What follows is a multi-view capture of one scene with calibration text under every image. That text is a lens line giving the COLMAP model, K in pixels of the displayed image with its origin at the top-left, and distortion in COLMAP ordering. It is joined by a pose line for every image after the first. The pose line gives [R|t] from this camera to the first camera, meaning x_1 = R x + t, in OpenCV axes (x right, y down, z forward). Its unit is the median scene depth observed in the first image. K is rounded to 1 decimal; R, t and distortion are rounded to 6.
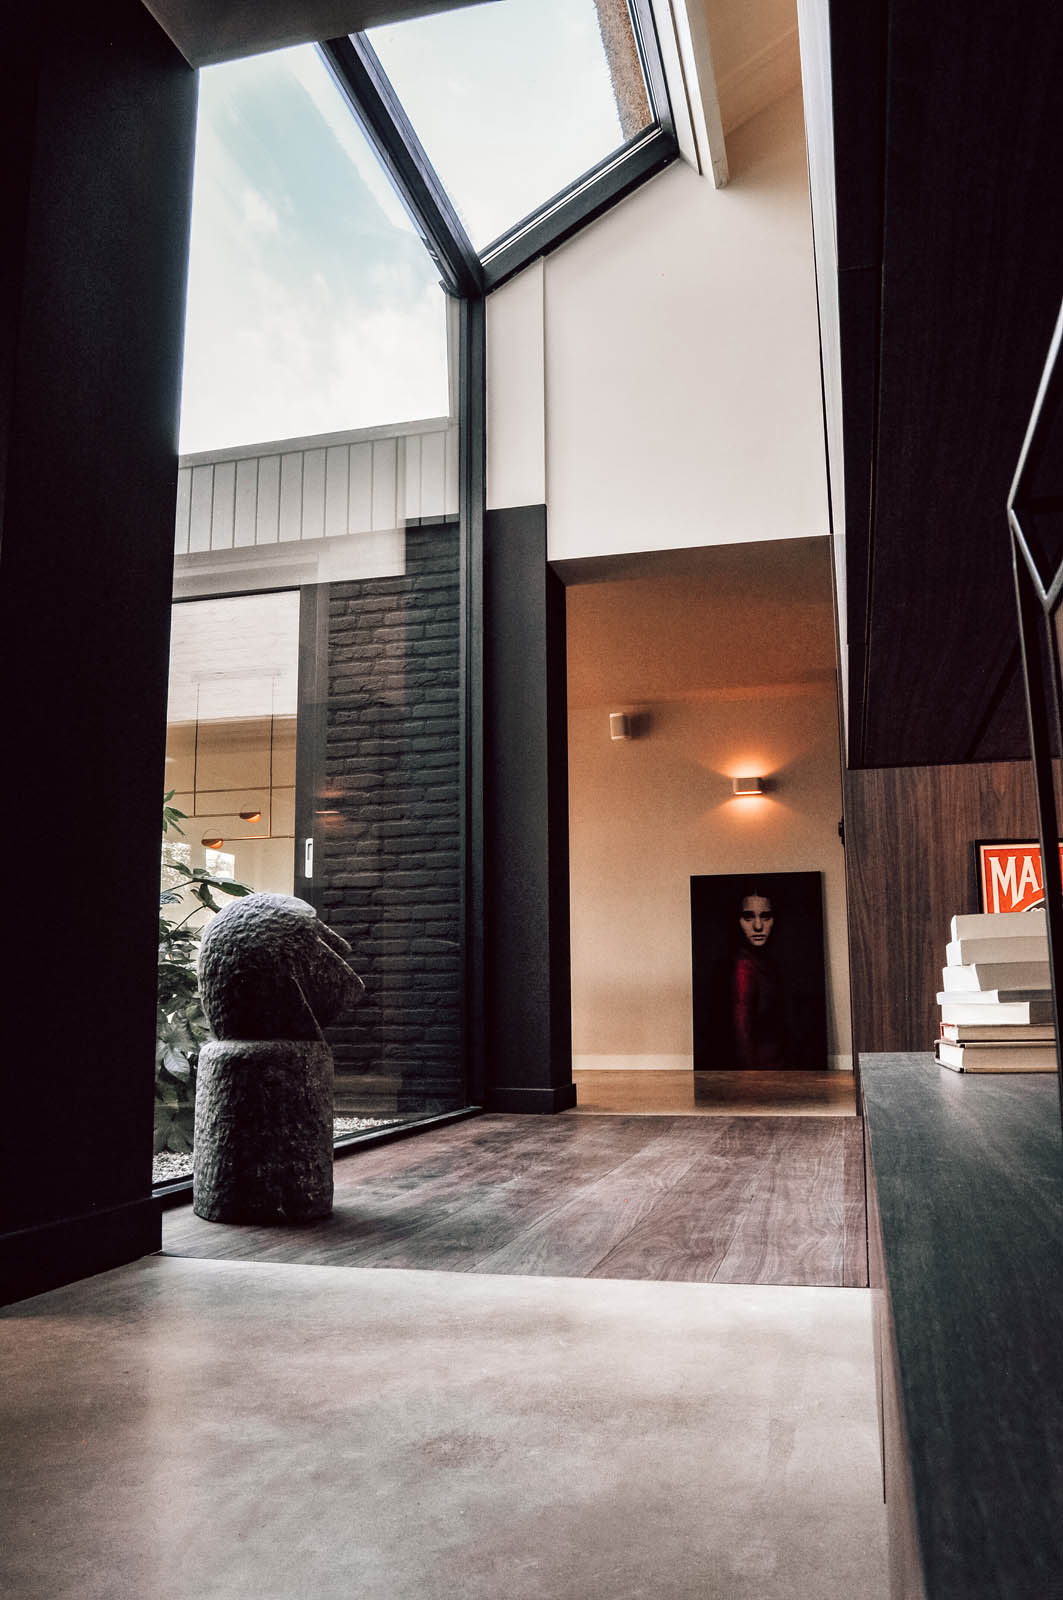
lens RADIAL K [[1245.9, 0, 531.5], [0, 1245.9, 800.0], [0, 0, 1]] dist [-0.050503, -0.001745]
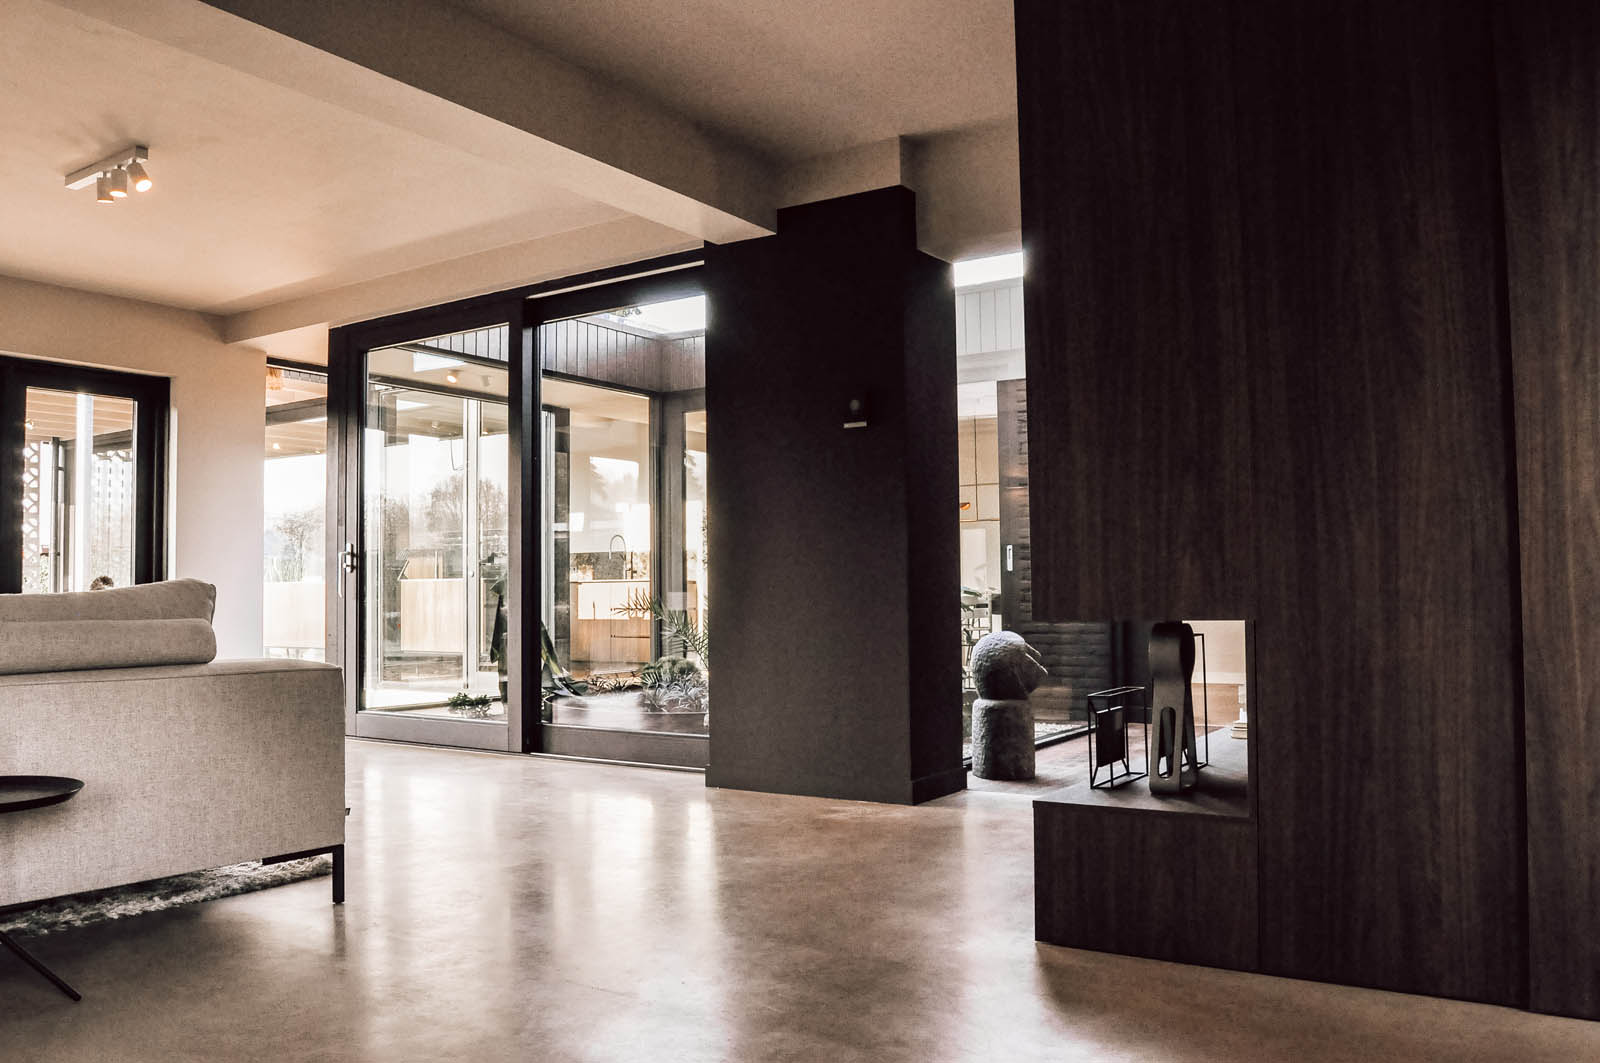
lens RADIAL K [[1245.9, 0, 800.0], [0, 1245.9, 531.5], [0, 0, 1]] dist [-0.050503, -0.001745]
pose [[0.946290, -0.015366, -0.322953, 0.164908], [0.053813, 0.992423, 0.110460, -0.370063], [0.318809, -0.121906, 0.939947, -1.173432]]
